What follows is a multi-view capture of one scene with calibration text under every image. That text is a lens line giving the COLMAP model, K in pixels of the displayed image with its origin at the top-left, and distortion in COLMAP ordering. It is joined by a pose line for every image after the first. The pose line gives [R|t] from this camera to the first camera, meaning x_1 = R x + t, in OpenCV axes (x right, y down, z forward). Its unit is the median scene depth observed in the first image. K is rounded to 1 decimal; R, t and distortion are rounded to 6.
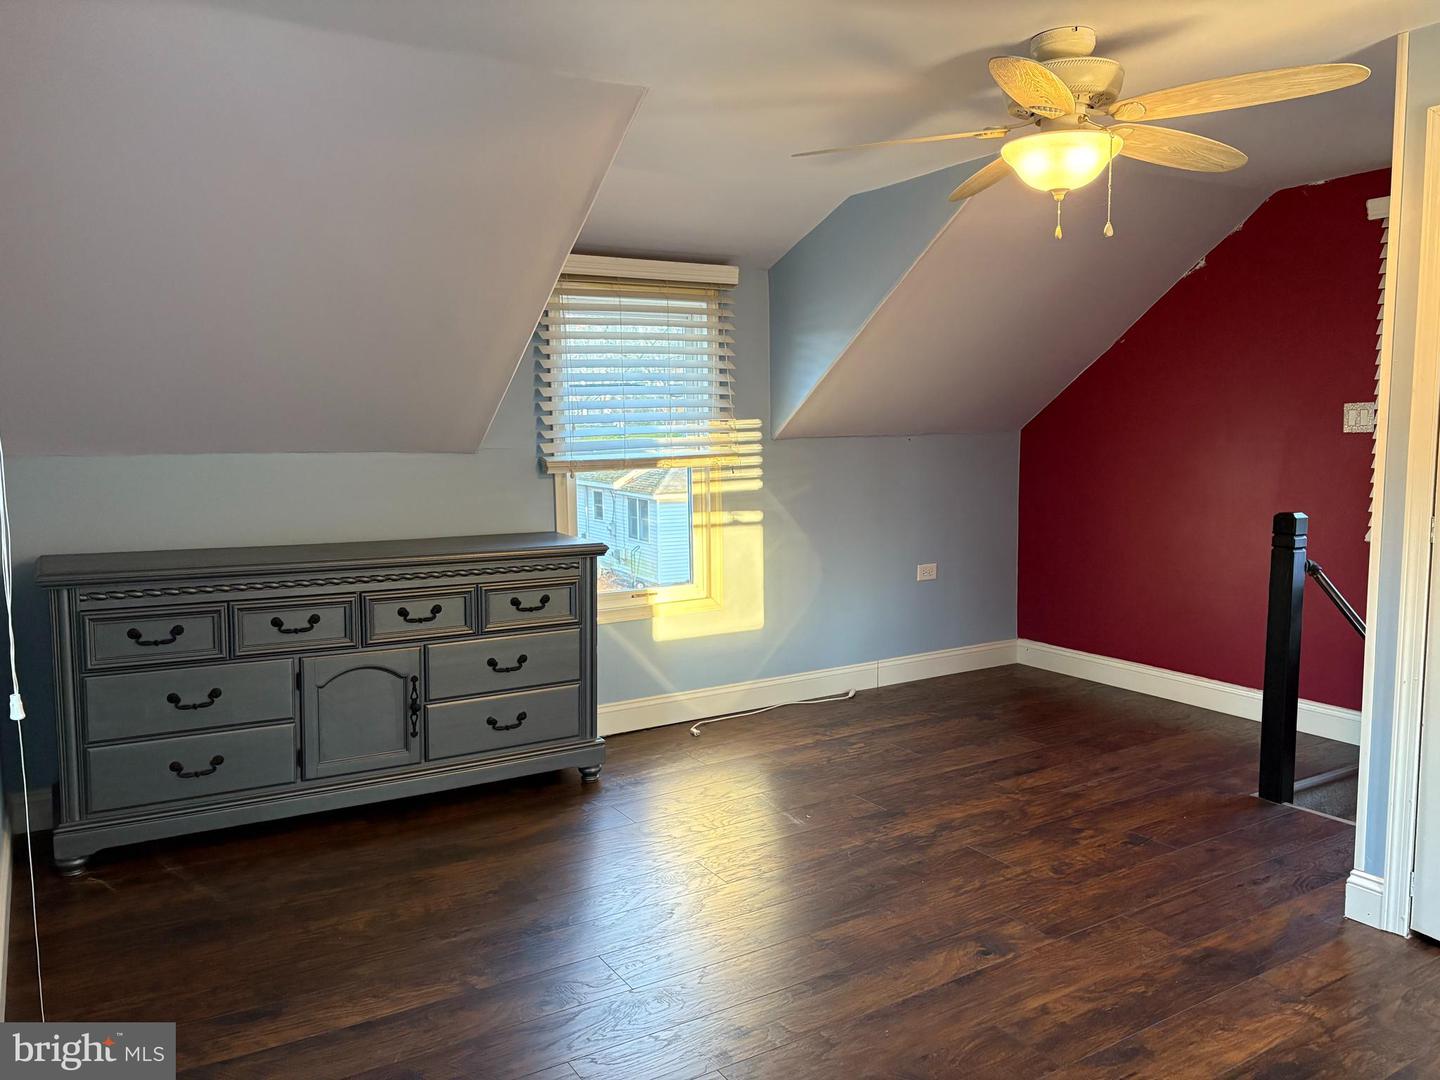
lens RADIAL K [[1076.3, 0, 718.8], [0, 1076.3, 533.7], [0, 0, 1]] dist [0.036512, -0.048004]
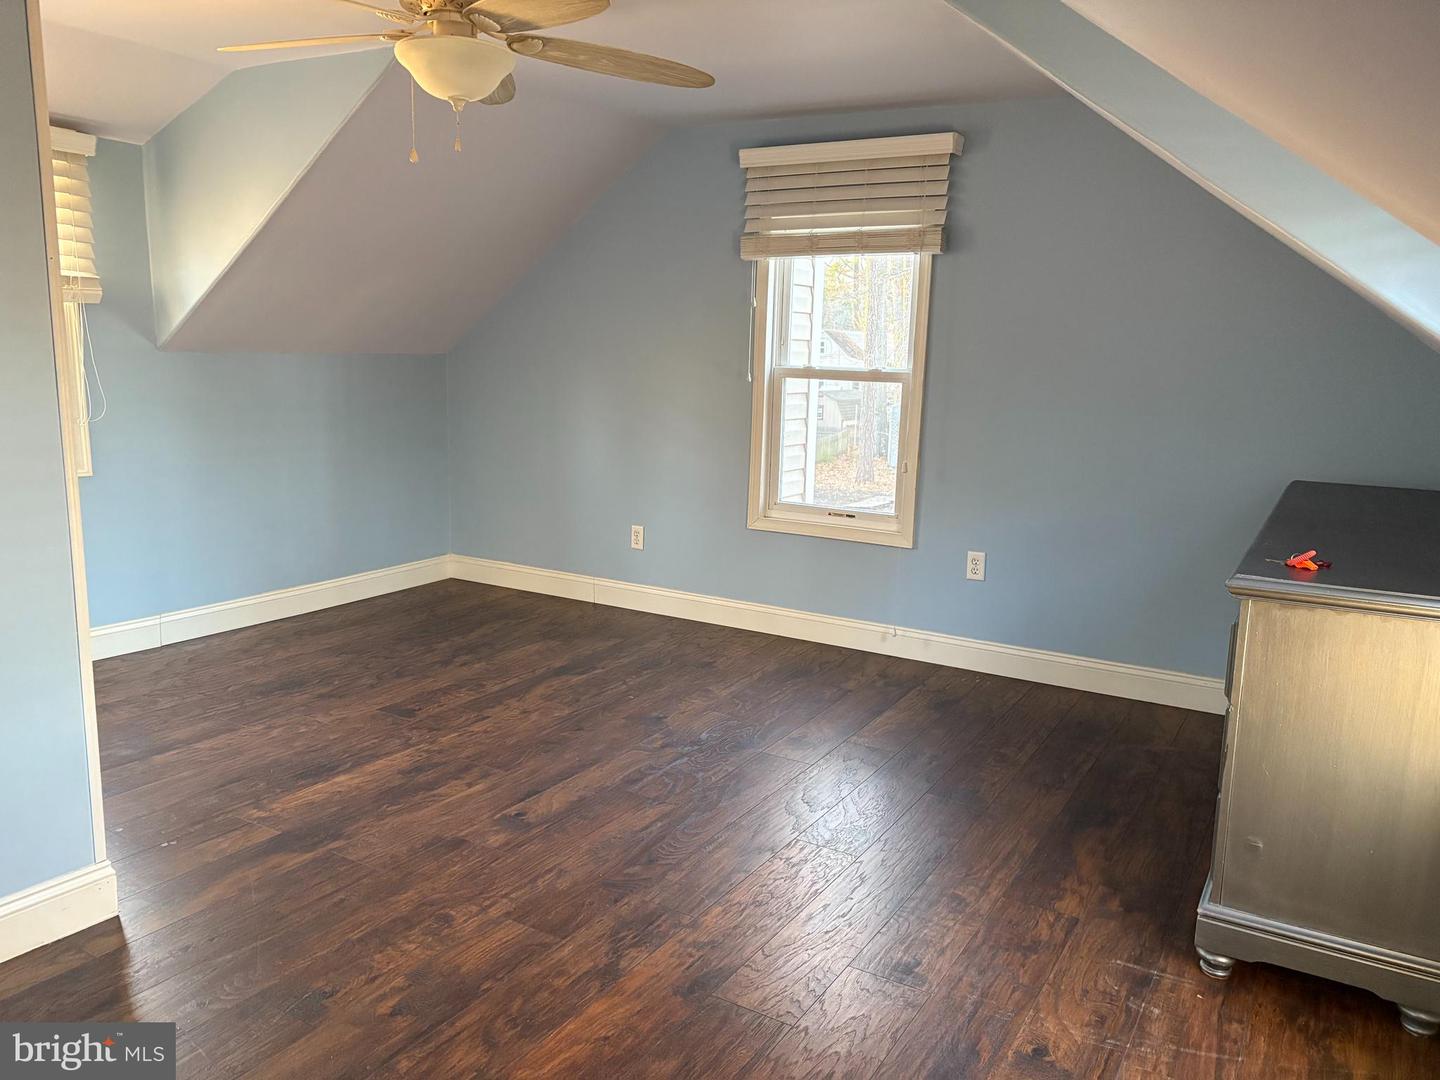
lens RADIAL K [[1076.3, 0, 716.1], [0, 1076.3, 537.7], [0, 0, 1]] dist [0.036512, -0.048004]
pose [[-0.883609, 0.069214, -0.463082, 0.513288], [-0.064539, 0.961570, 0.266867, -0.184821], [0.463756, 0.265693, -0.845185, 1.785986]]
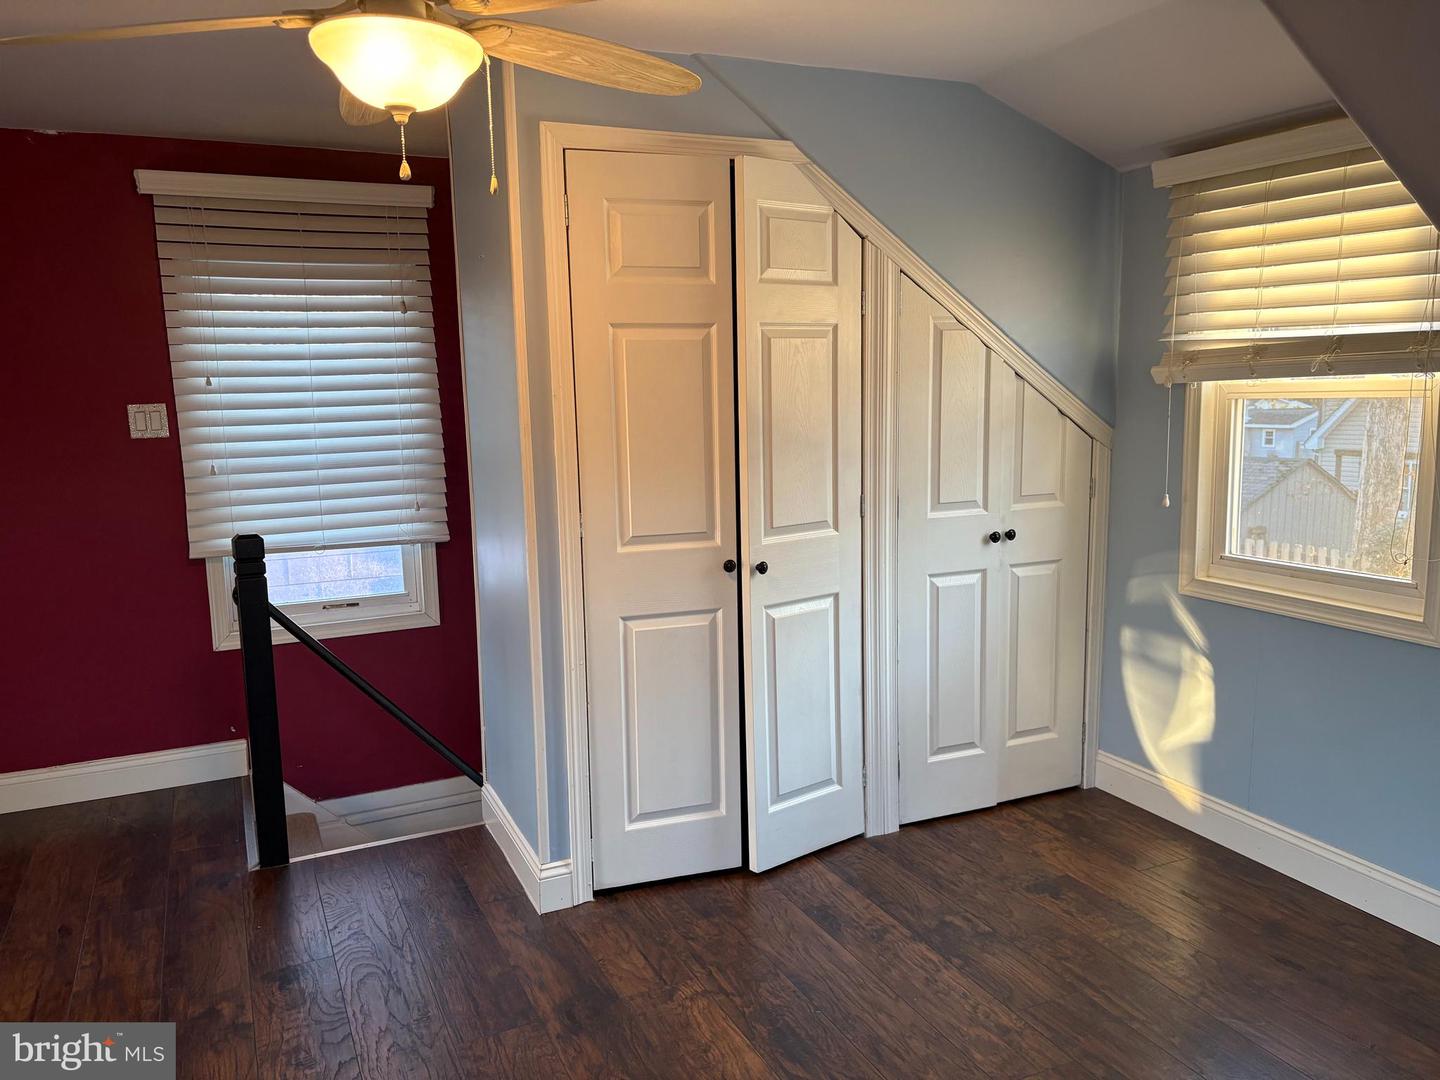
lens RADIAL K [[1076.3, 0, 723.4], [0, 1076.3, 547.8], [0, 0, 1]] dist [0.036512, -0.048004]
pose [[0.095996, -0.135442, 0.986124, -0.344637], [0.115100, 0.985564, 0.124160, -0.088157], [-0.988705, 0.101584, 0.110200, 0.653933]]
